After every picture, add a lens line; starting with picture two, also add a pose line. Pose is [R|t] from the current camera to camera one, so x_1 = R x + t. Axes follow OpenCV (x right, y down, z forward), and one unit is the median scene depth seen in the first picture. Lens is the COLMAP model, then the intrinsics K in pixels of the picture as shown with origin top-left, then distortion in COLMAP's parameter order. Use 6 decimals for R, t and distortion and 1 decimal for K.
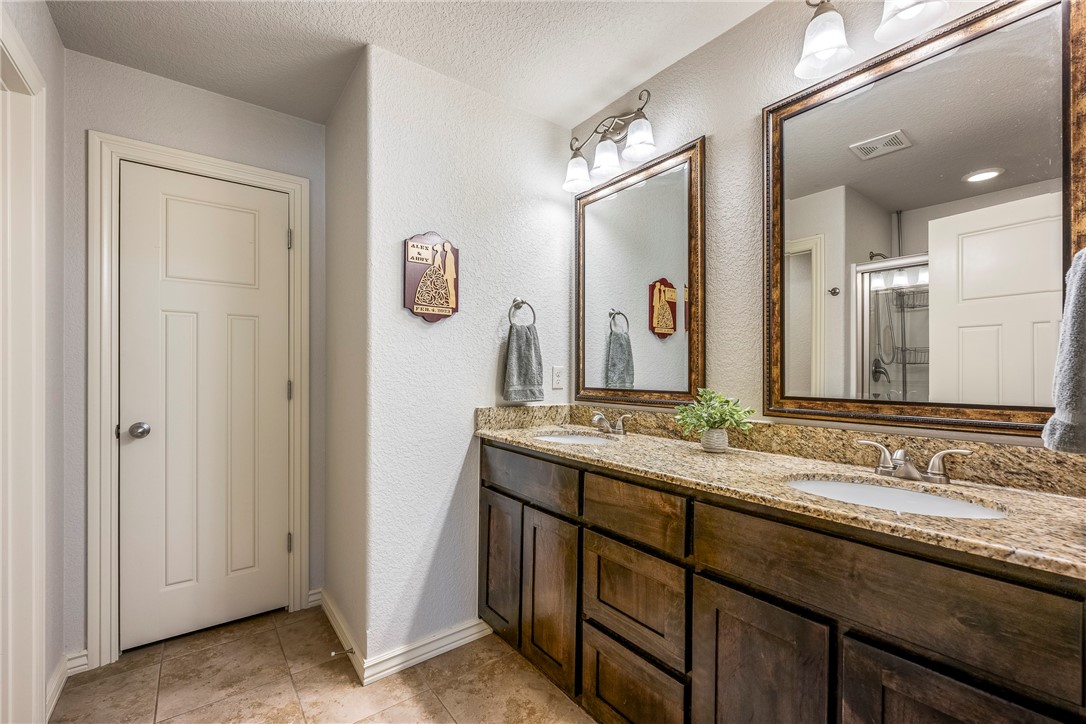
lens RADIAL K [[465.4, 0, 547.2], [0, 465.4, 369.5], [0, 0, 1]] dist [-0.008203, -0.001493]
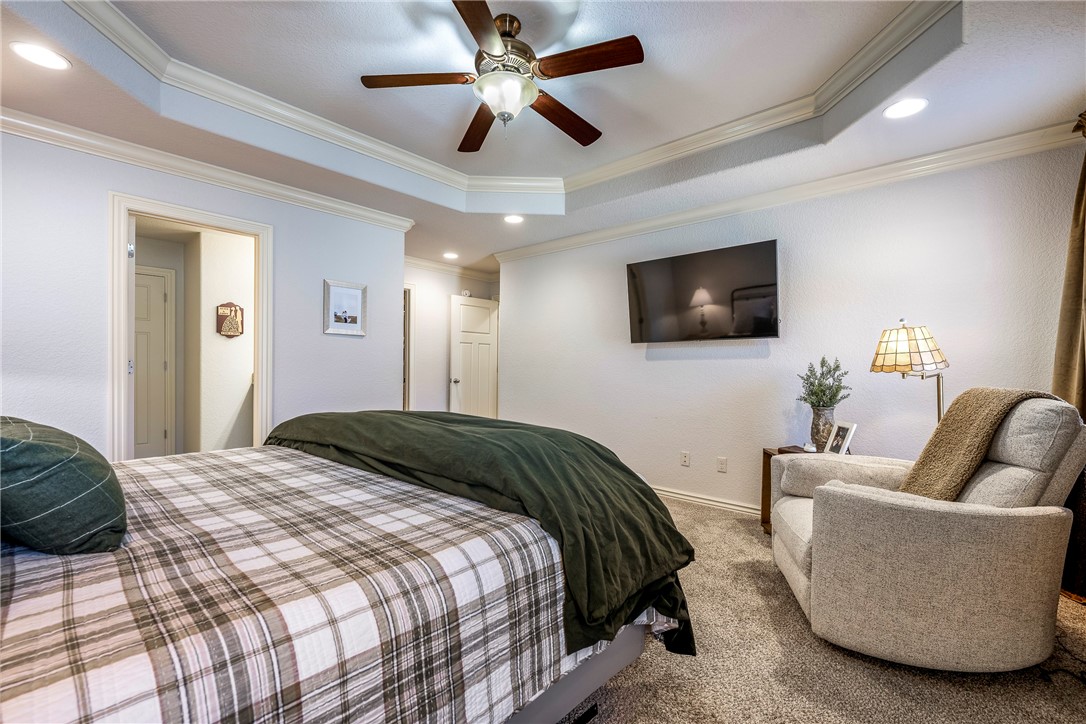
lens RADIAL K [[465.4, 0, 542.5], [0, 465.4, 364.9], [0, 0, 1]] dist [-0.008203, -0.001493]
pose [[0.981493, 0.006303, 0.191395, 0.887107], [-0.008152, 0.999927, 0.008876, 0.005465], [-0.191325, -0.010272, 0.981473, -1.696312]]
